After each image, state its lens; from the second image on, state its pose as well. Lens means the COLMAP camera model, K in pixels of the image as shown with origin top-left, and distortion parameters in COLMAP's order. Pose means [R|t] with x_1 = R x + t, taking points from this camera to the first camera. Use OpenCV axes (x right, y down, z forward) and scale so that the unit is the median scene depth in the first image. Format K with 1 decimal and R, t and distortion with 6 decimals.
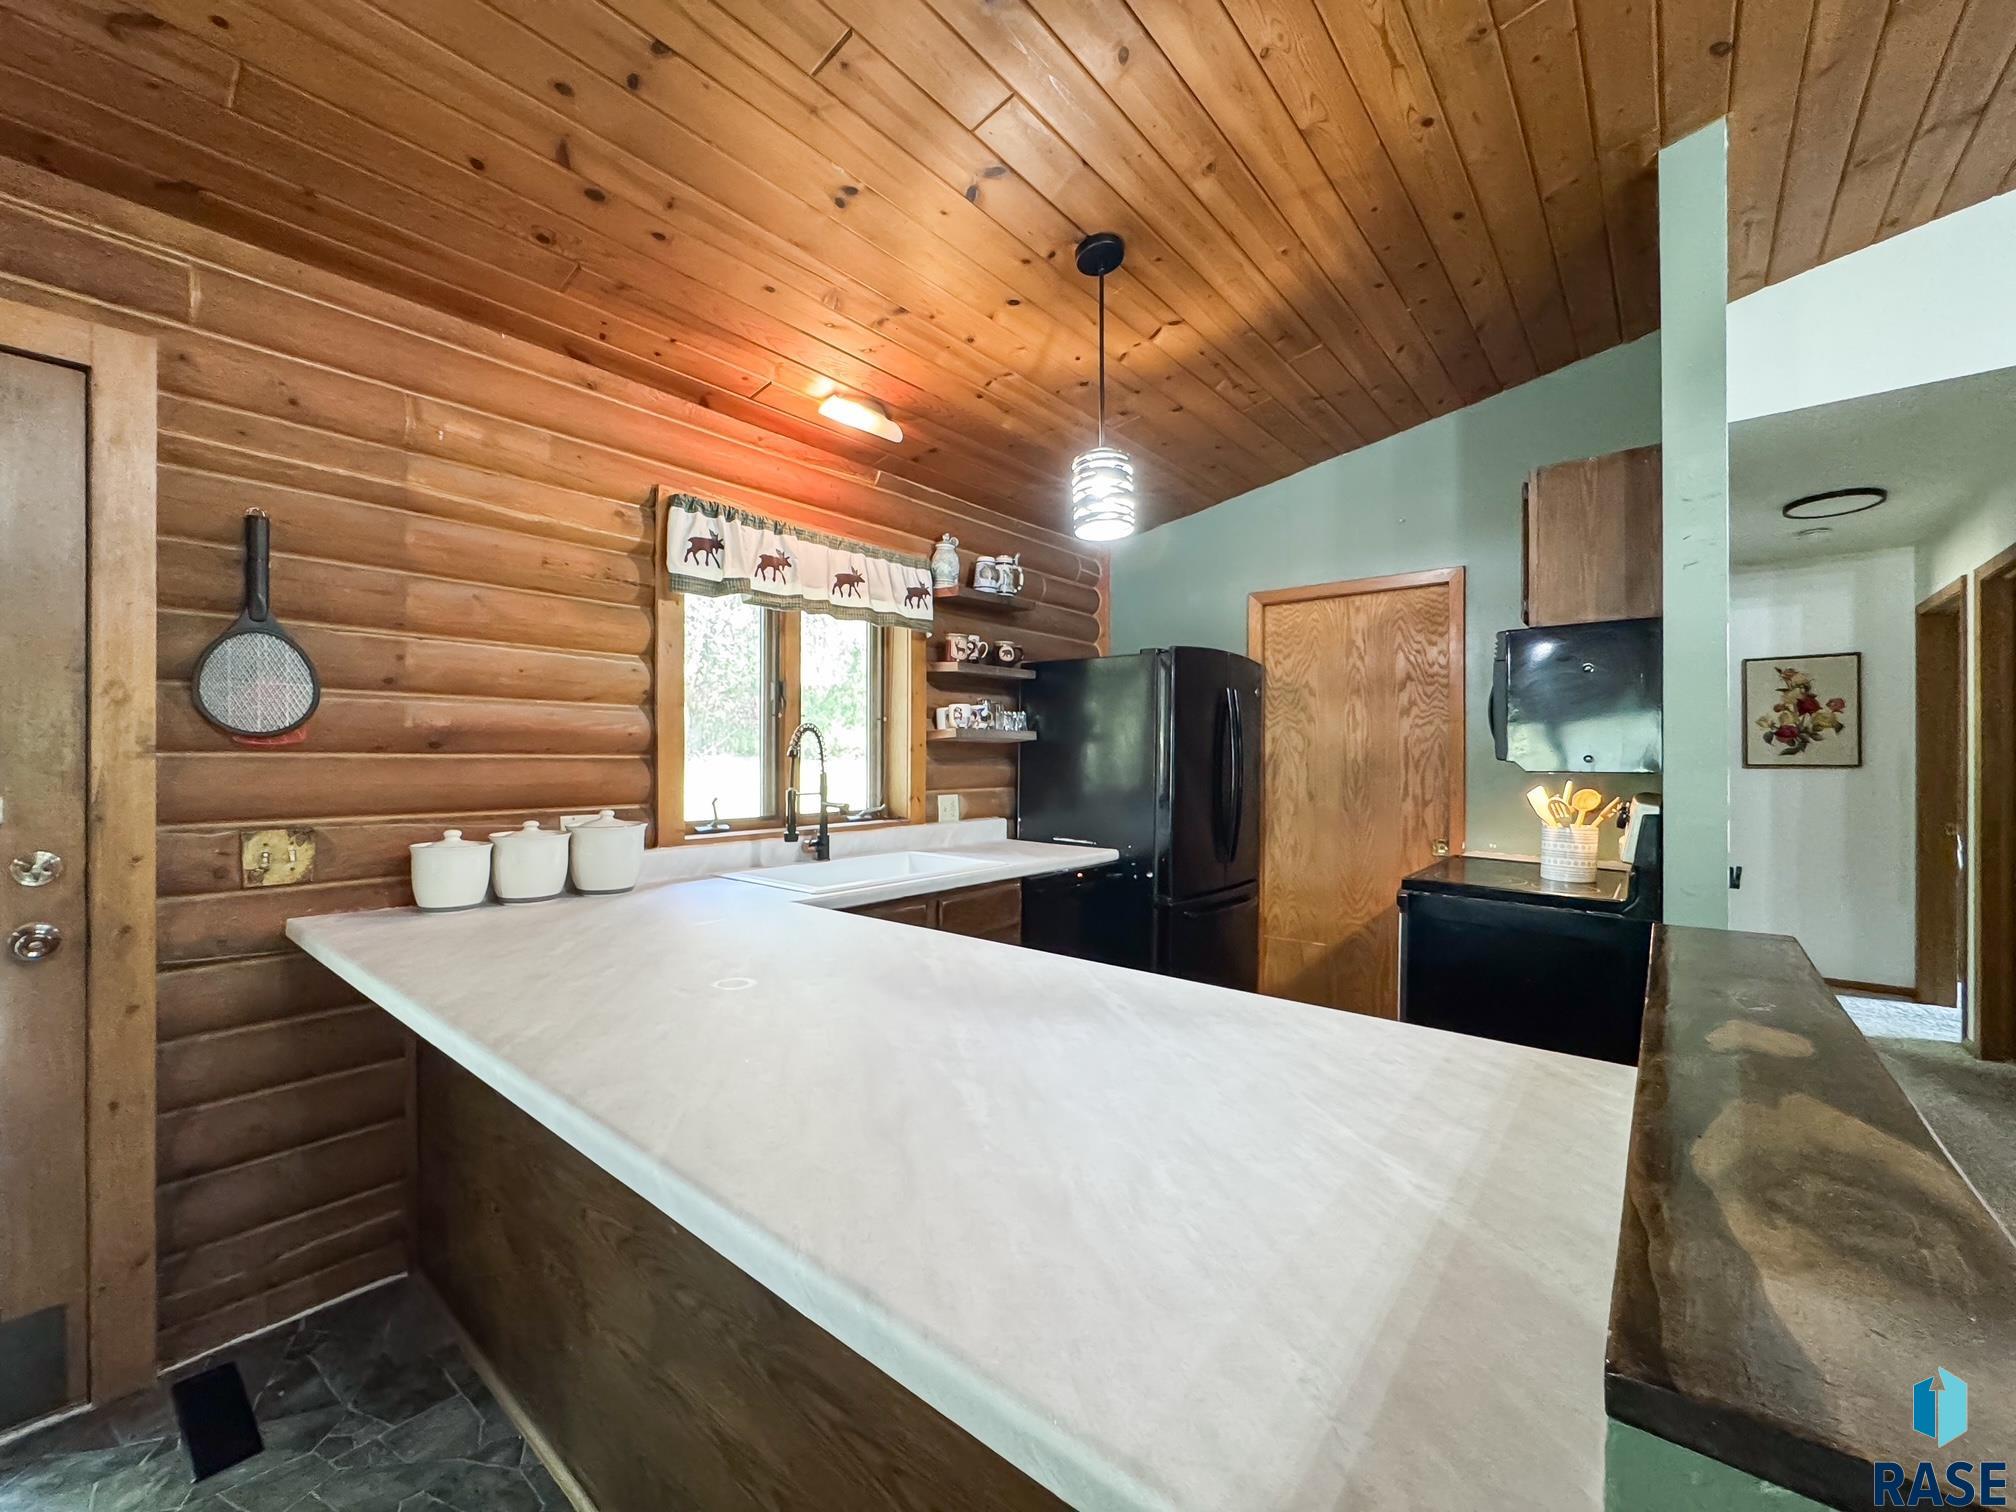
lens RADIAL K [[807.1, 0, 1013.2], [0, 807.1, 754.2], [0, 0, 1]] dist [-0.001064, 0.000177]
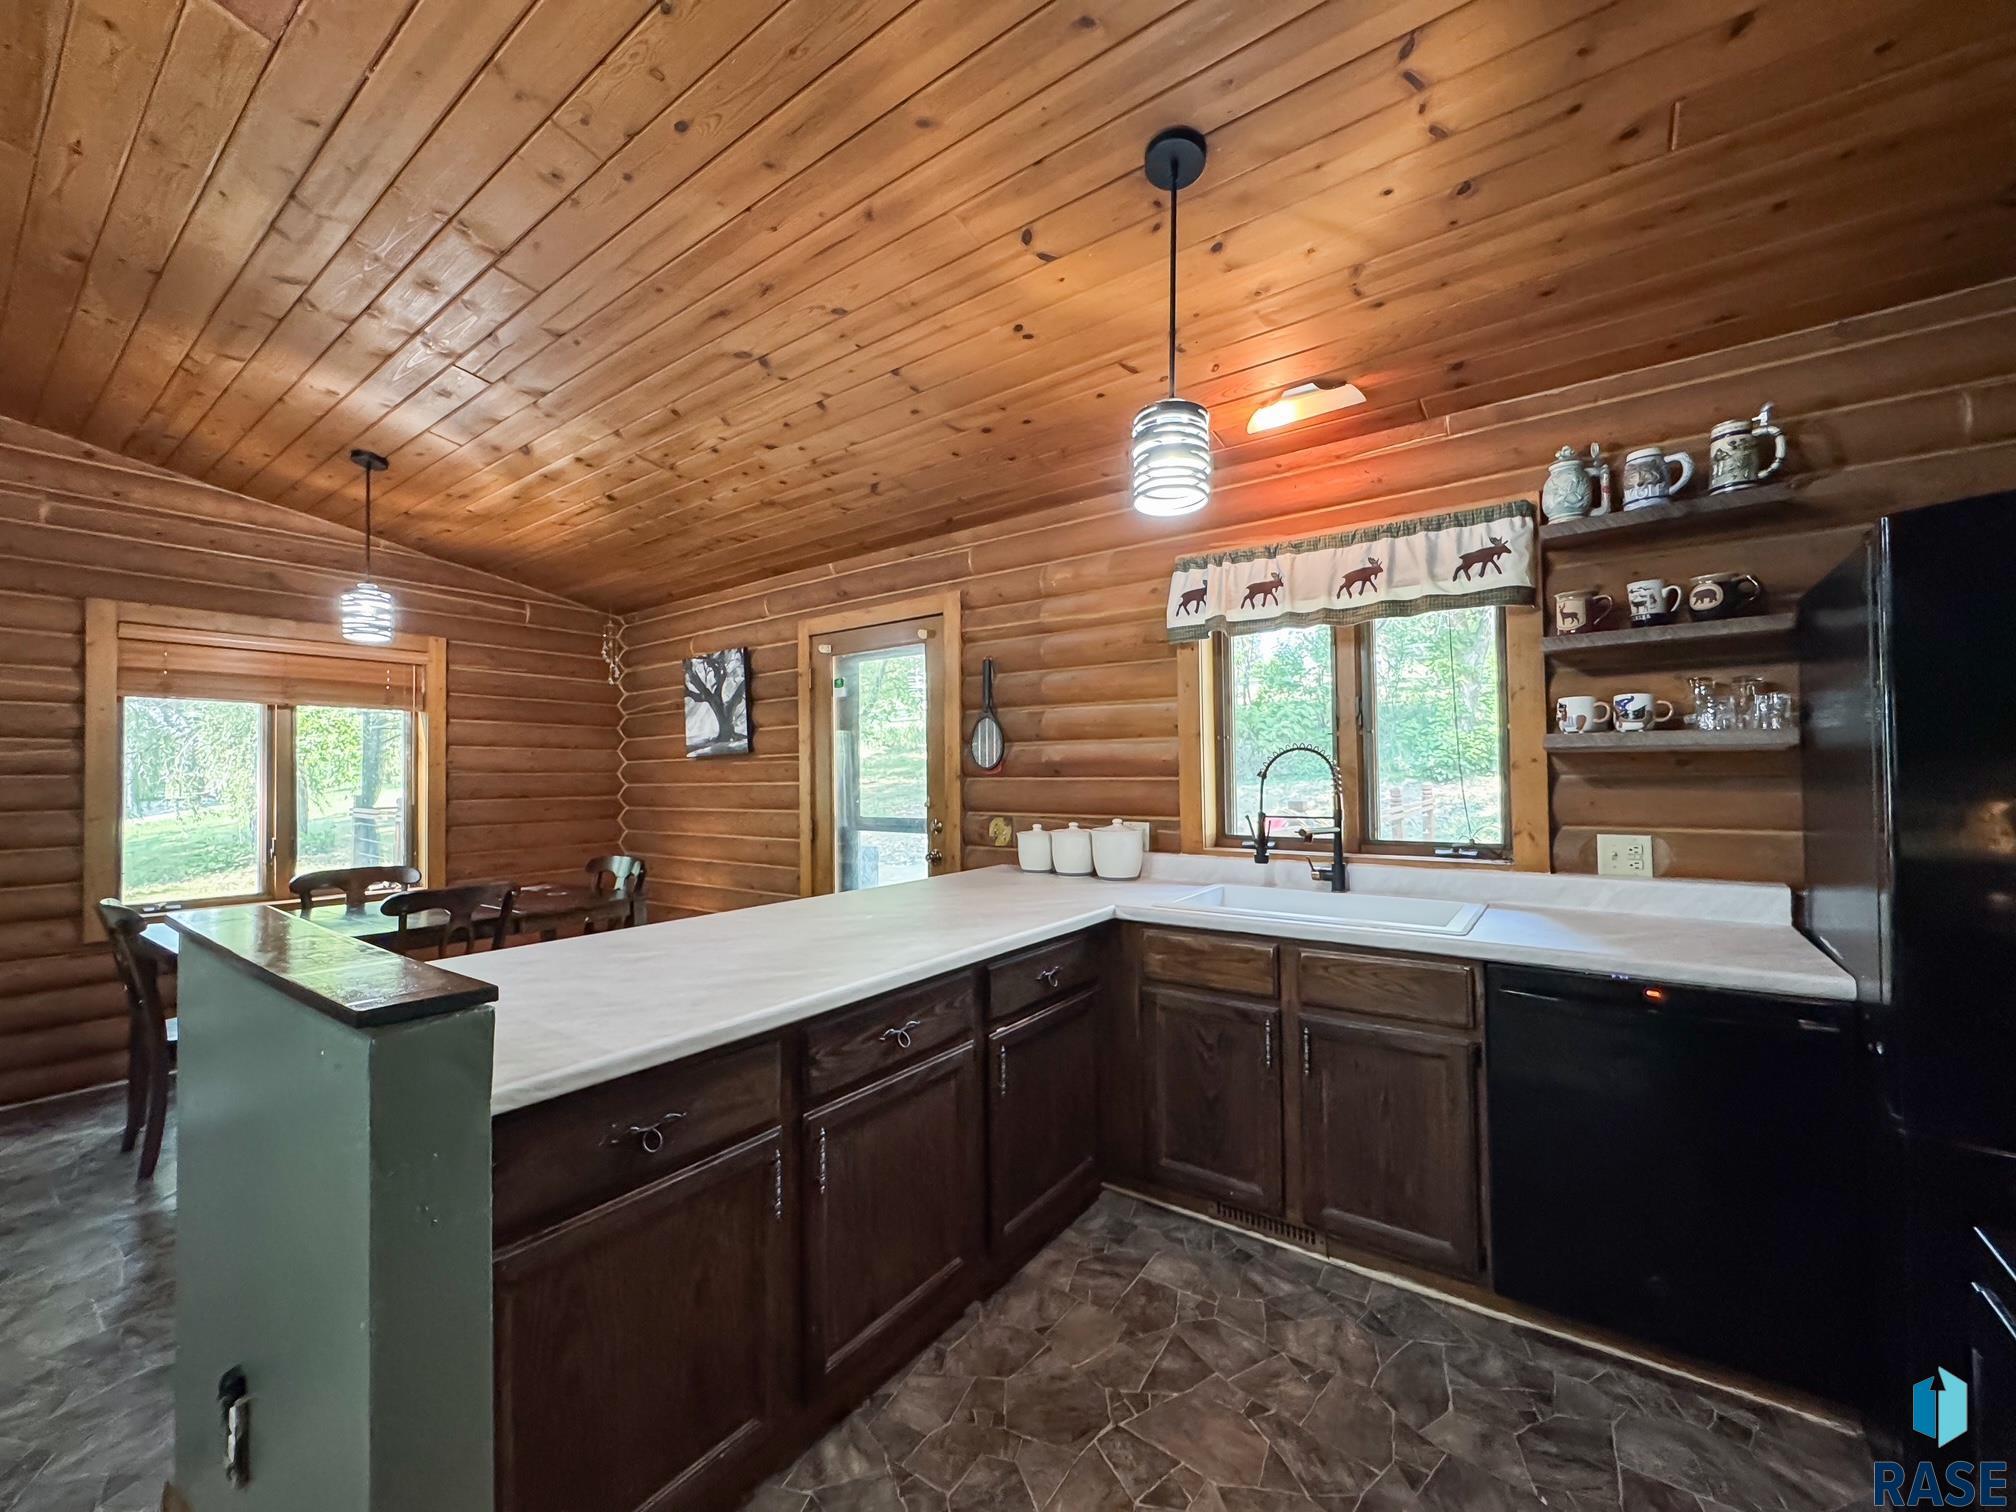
lens RADIAL K [[807.1, 0, 1013.2], [0, 807.1, 754.2], [0, 0, 1]] dist [-0.001064, 0.000177]
pose [[0.067046, -0.025114, -0.997434, 0.673328], [0.014364, 0.999604, -0.024204, -0.006969], [0.997647, -0.012705, 0.067380, 0.592232]]
